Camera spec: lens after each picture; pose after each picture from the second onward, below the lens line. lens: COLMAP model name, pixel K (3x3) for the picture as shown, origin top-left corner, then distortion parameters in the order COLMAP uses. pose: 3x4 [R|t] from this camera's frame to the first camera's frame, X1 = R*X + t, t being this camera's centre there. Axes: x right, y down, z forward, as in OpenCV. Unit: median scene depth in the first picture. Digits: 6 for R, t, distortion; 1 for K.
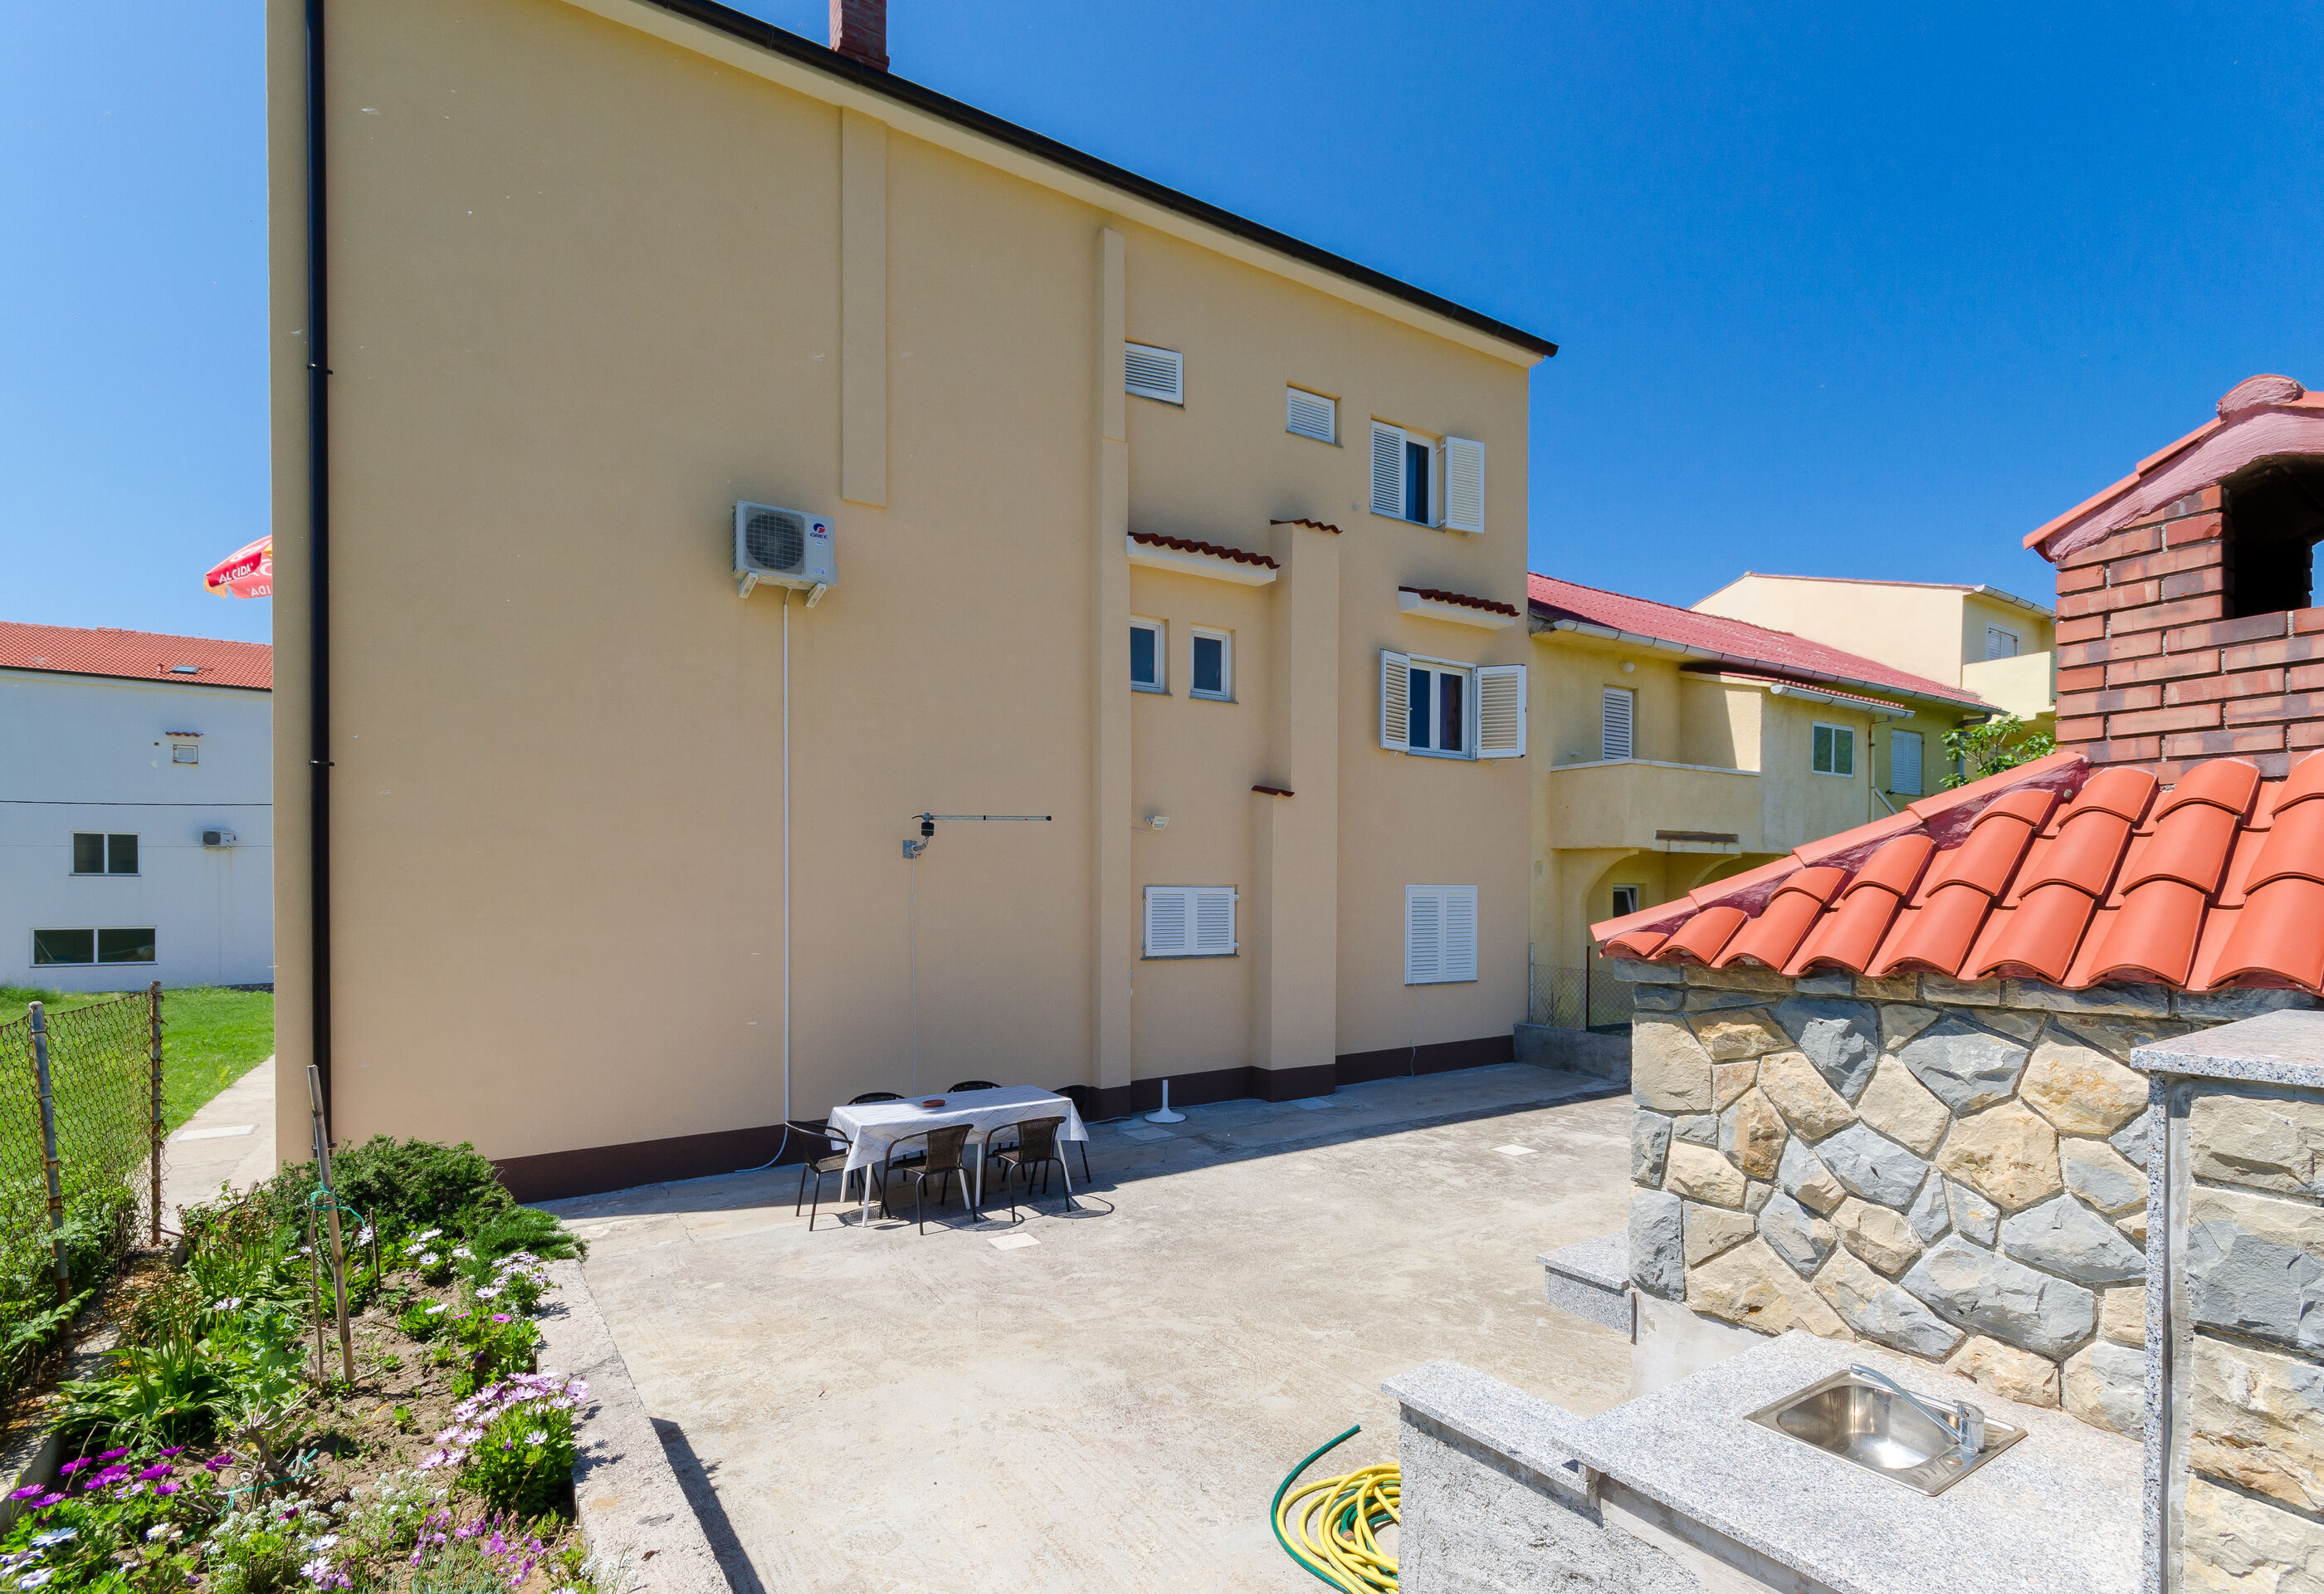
lens RADIAL K [[1062.9, 0, 1170.5], [0, 1062.9, 902.0], [0, 0, 1]] dist [0.008366, 0.000373]
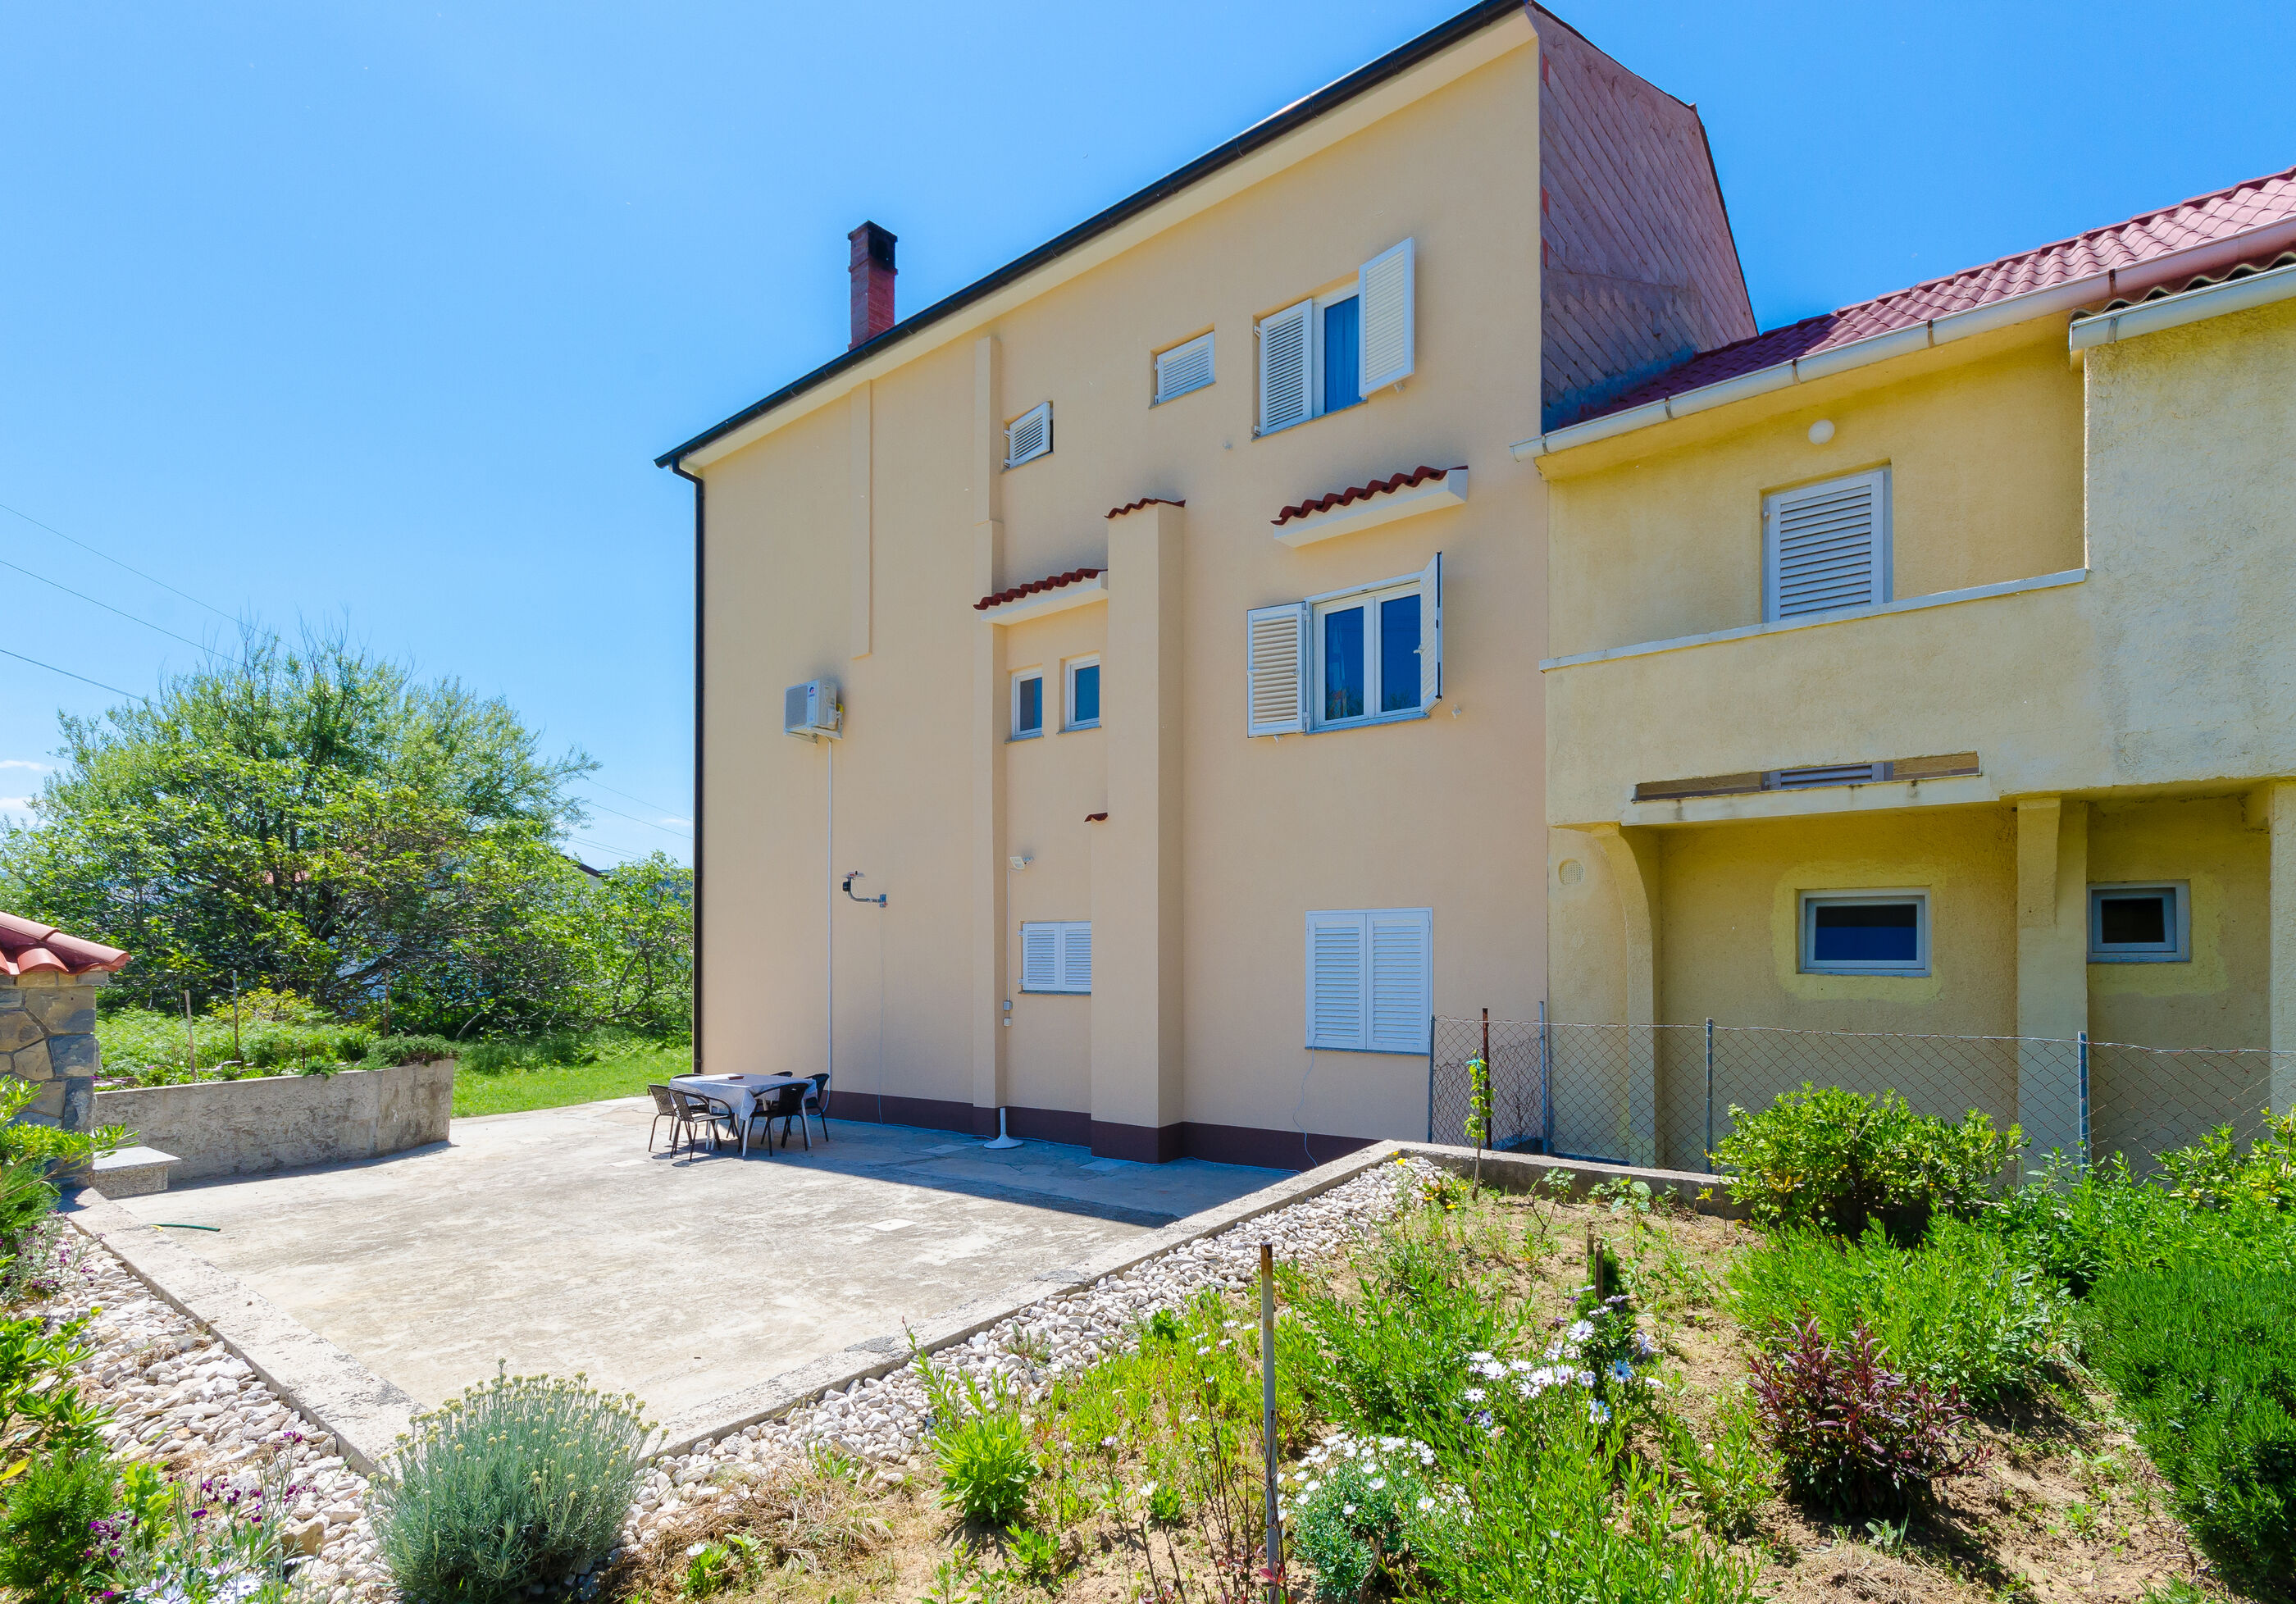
lens RADIAL K [[1076.5, 0, 1149.1], [0, 1076.5, 923.5], [0, 0, 1]] dist [0.011586, -0.000091]
pose [[0.370131, -0.025443, -0.928631, 1.753160], [0.002129, 0.999645, -0.026540, 0.023431], [0.928977, 0.007846, 0.370054, 1.251820]]
